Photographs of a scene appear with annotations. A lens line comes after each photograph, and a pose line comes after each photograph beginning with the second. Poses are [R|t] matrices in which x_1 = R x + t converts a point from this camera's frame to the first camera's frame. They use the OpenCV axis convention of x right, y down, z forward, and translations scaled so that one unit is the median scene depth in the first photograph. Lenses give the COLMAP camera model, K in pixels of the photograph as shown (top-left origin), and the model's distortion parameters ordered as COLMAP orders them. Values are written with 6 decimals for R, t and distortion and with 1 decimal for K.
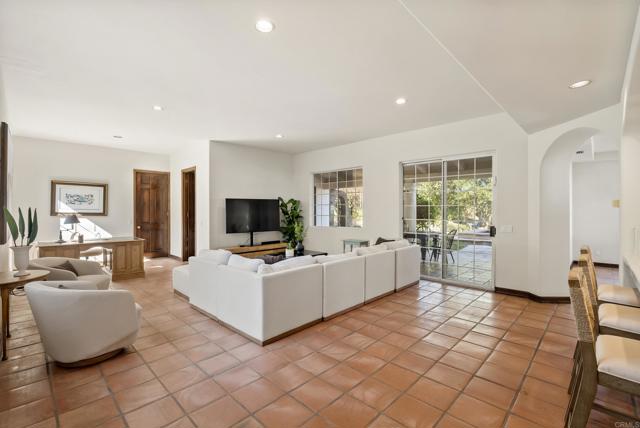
lens RADIAL K [[291.7, 0, 319.4], [0, 291.7, 212.8], [0, 0, 1]] dist [0.001206, 0.001184]
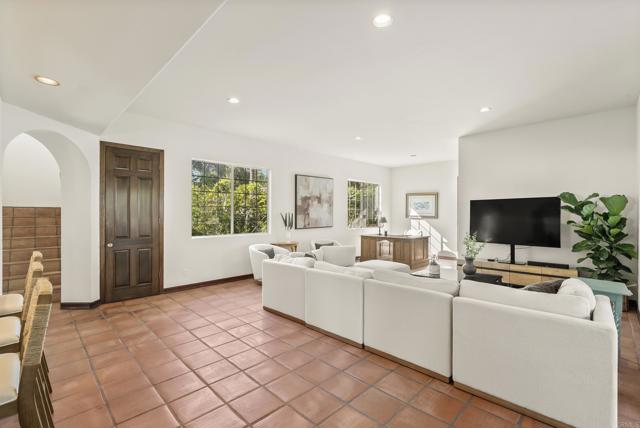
lens RADIAL K [[291.7, 0, 315.3], [0, 291.7, 214.6], [0, 0, 1]] dist [0.001206, 0.001184]
pose [[-0.023891, 0.002187, -0.999712, 0.523955], [-0.009900, 0.999948, 0.002424, -0.004764], [0.999666, 0.009955, -0.023868, 0.550049]]
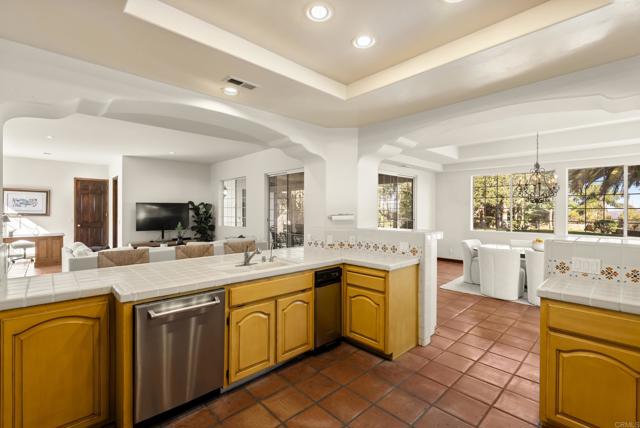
lens RADIAL K [[291.7, 0, 318.2], [0, 291.7, 210.8], [0, 0, 1]] dist [0.001206, 0.001184]
pose [[0.998889, 0.004894, -0.046863, 0.486019], [-0.005141, 0.999973, -0.005167, -0.011752], [0.046837, 0.005402, 0.998888, -0.185216]]
